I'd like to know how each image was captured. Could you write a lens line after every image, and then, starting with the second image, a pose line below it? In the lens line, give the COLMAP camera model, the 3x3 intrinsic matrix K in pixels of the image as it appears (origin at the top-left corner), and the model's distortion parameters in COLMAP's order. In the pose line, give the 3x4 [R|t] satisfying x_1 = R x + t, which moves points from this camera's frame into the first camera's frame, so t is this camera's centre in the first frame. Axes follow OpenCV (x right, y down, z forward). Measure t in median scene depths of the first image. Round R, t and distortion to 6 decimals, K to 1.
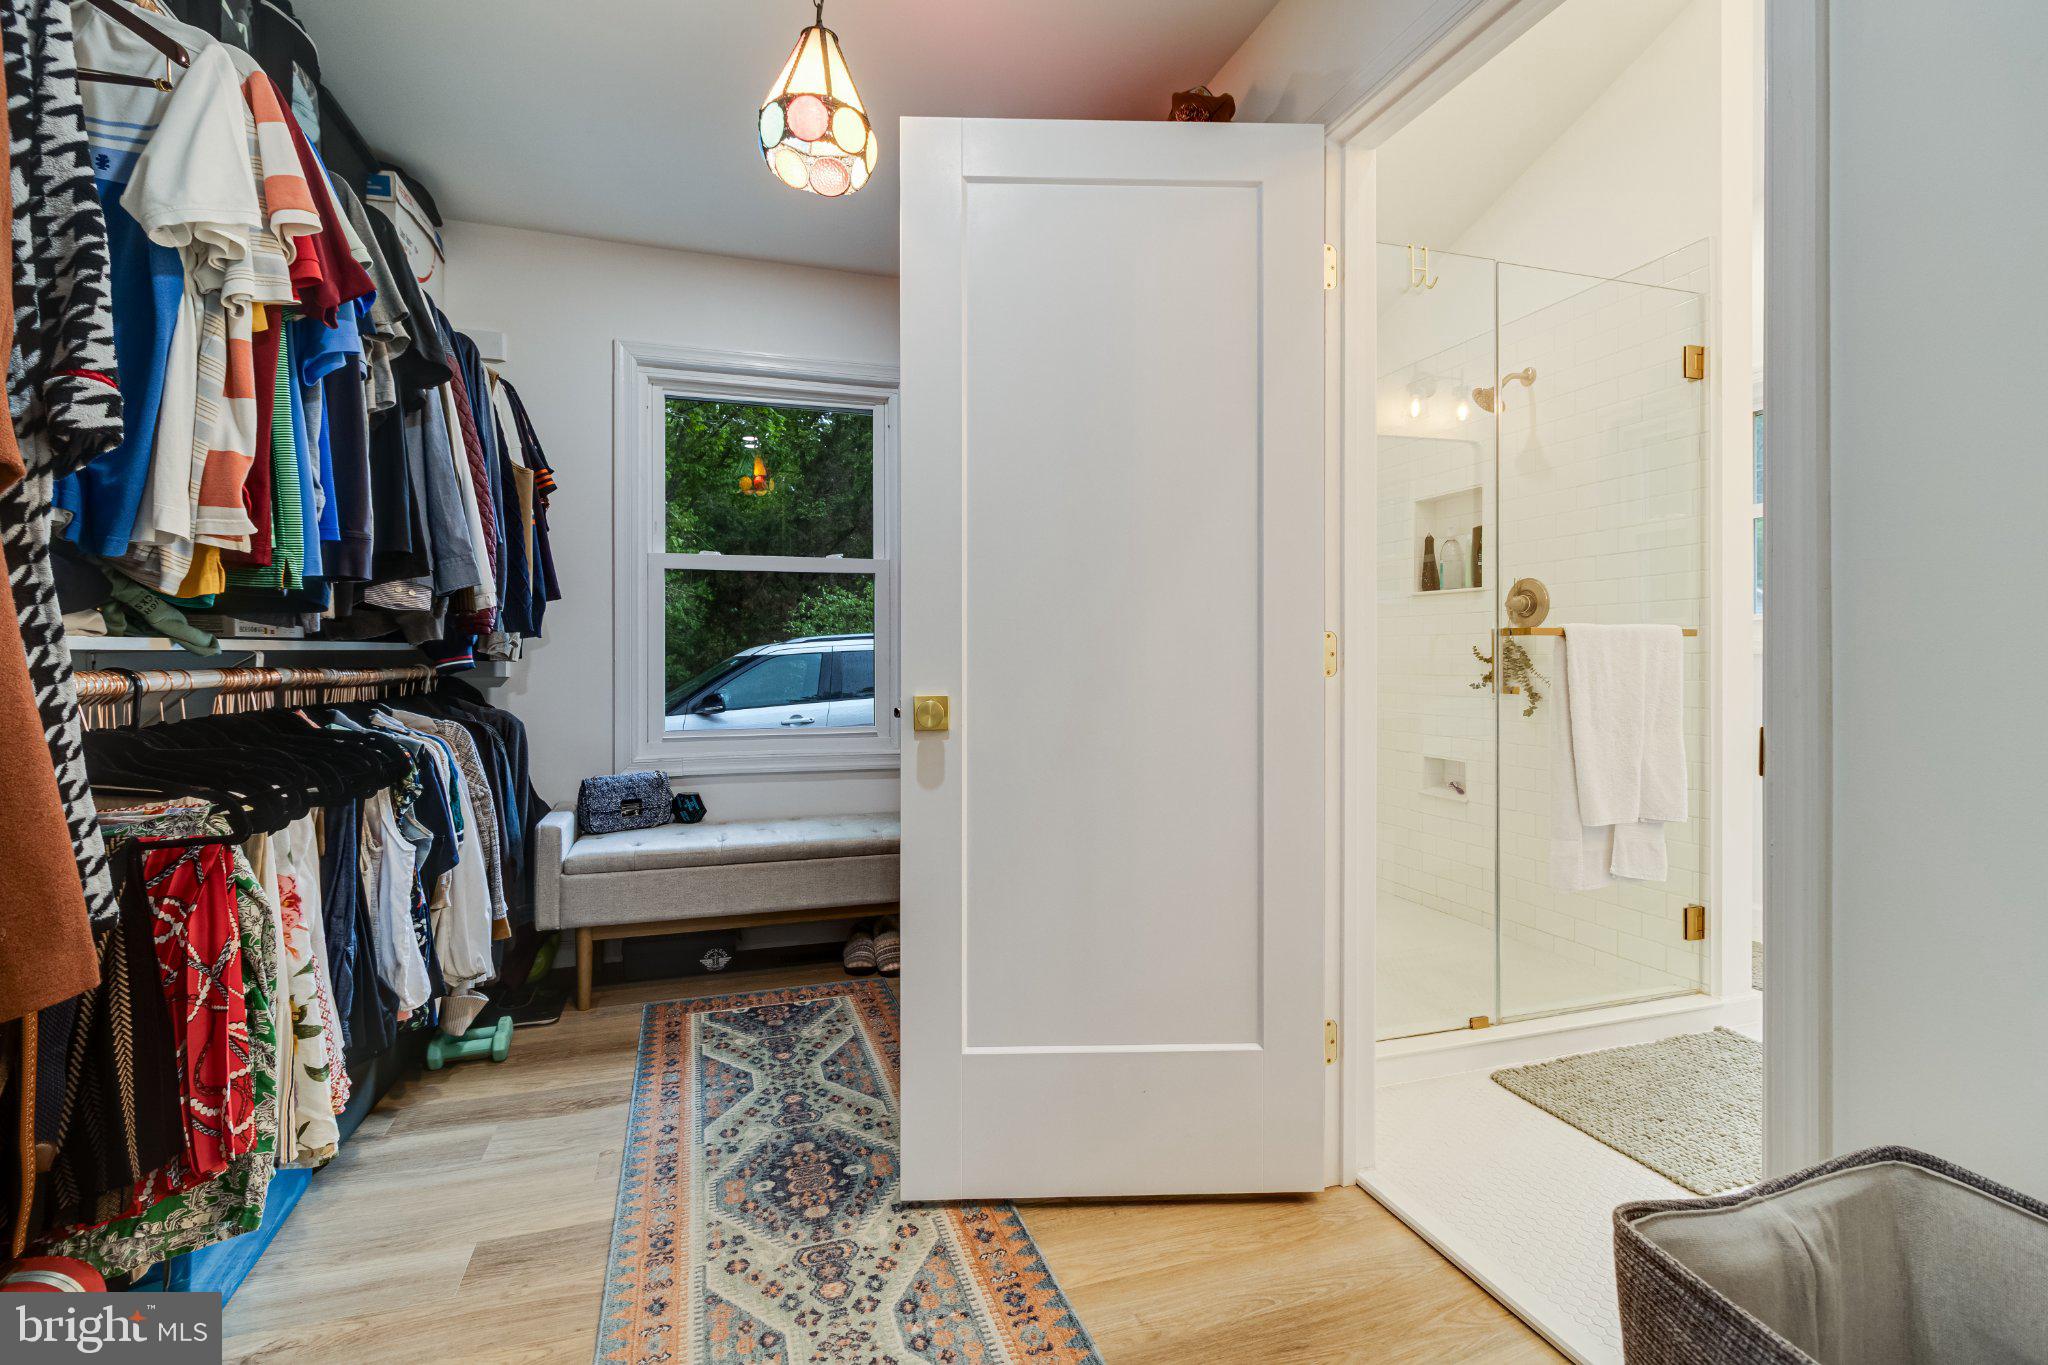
lens RADIAL K [[938.3, 0, 1010.5], [0, 938.3, 667.4], [0, 0, 1]] dist [-0.001046, 0.000669]
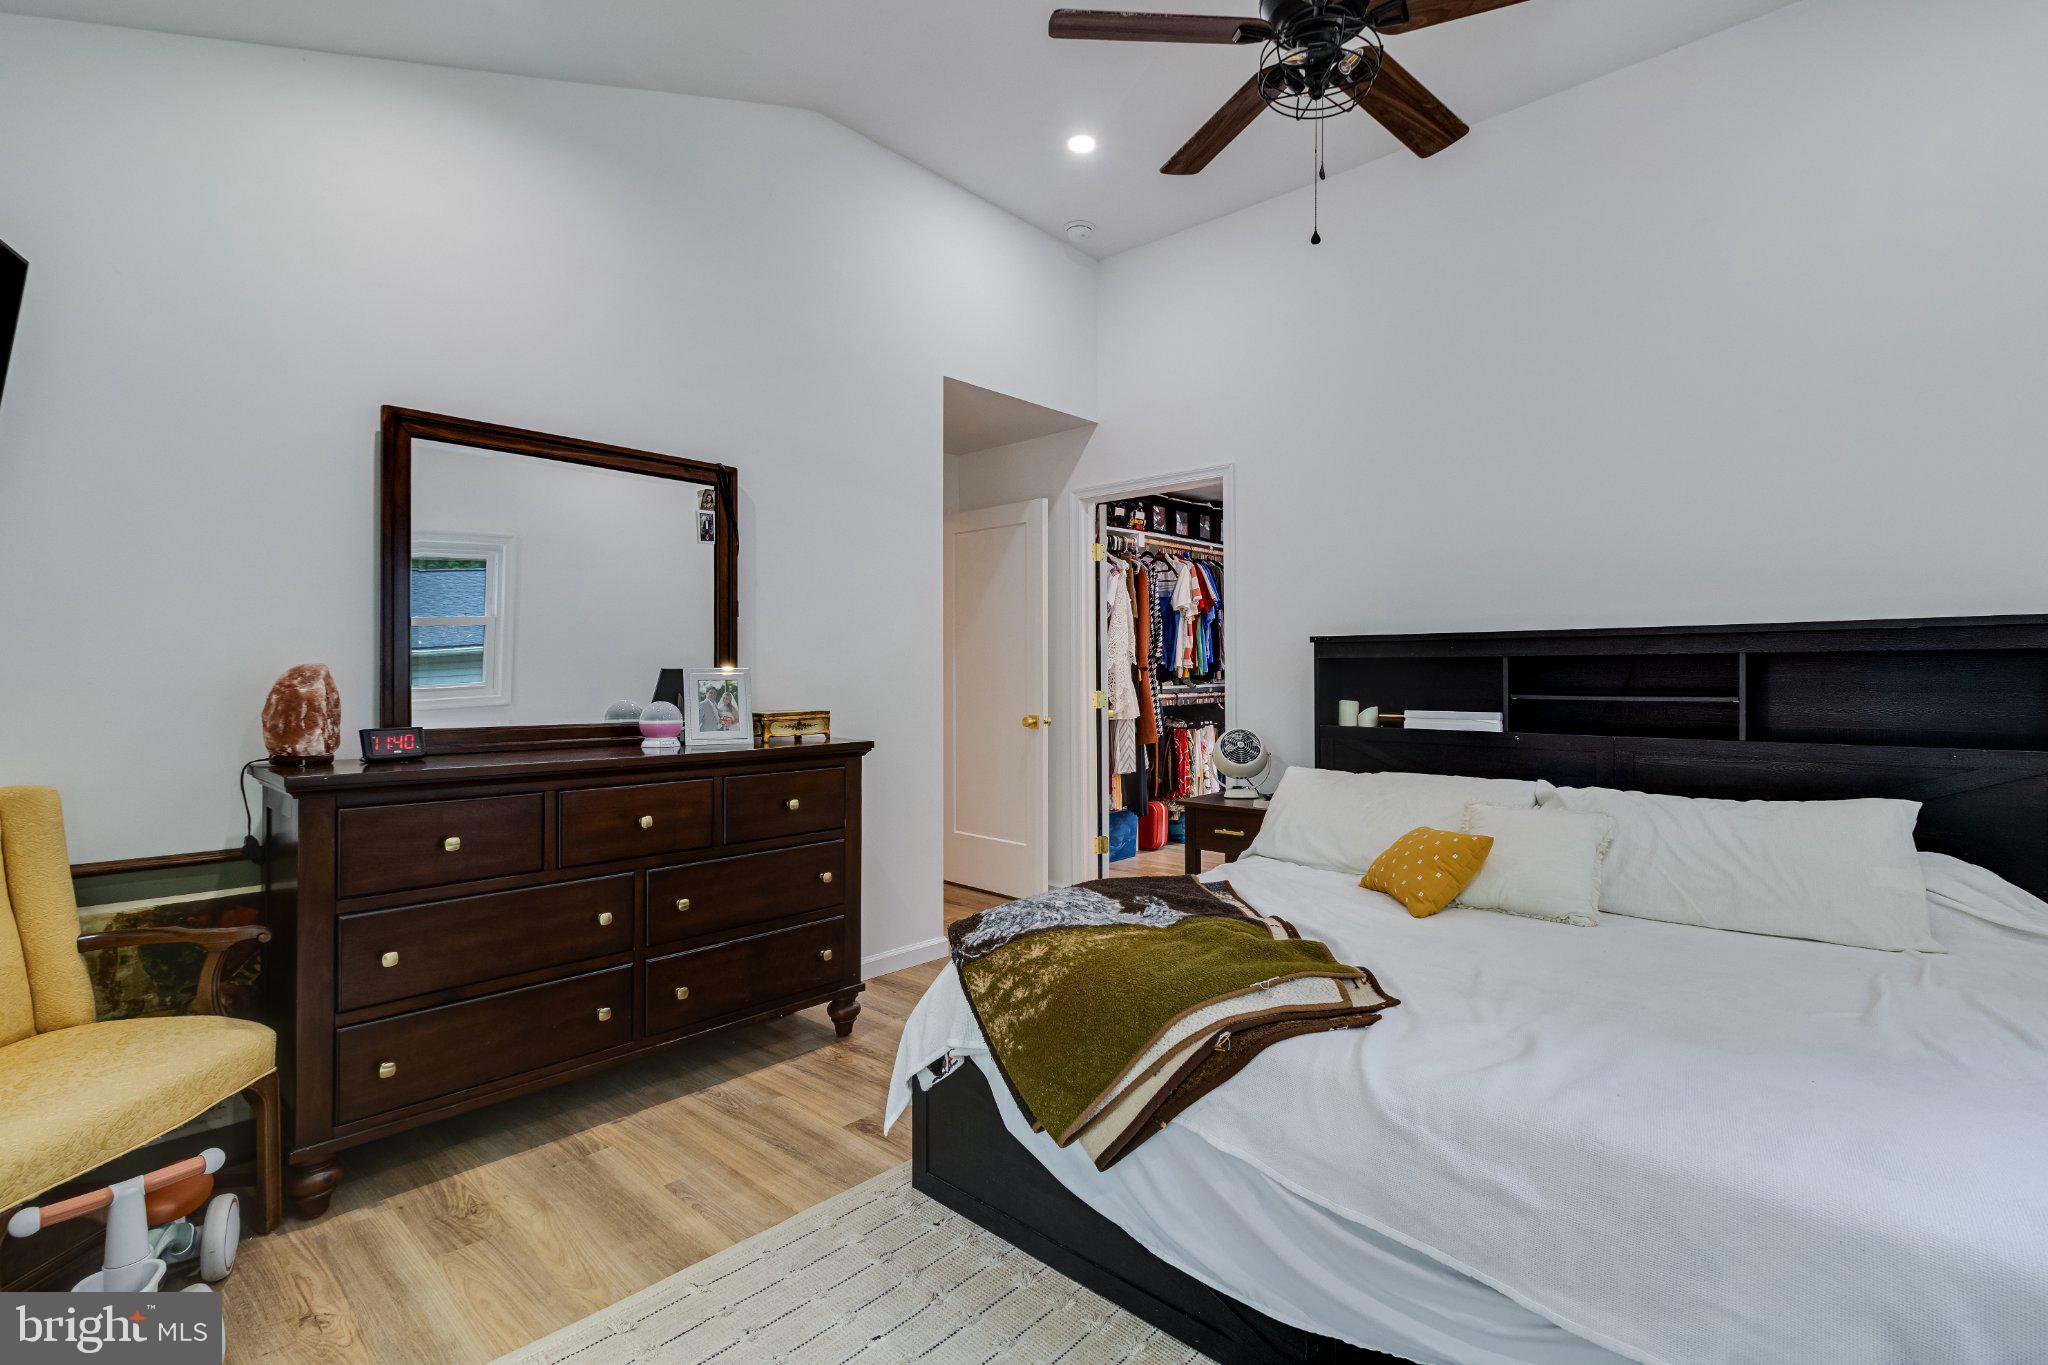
lens RADIAL K [[938.3, 0, 1026.3], [0, 938.3, 674.9], [0, 0, 1]] dist [-0.001046, 0.000669]
pose [[0.502426, 0.002768, -0.864616, 2.515553], [0.001153, 0.999992, 0.003871, -0.099637], [0.864619, -0.002942, 0.502419, -1.840088]]
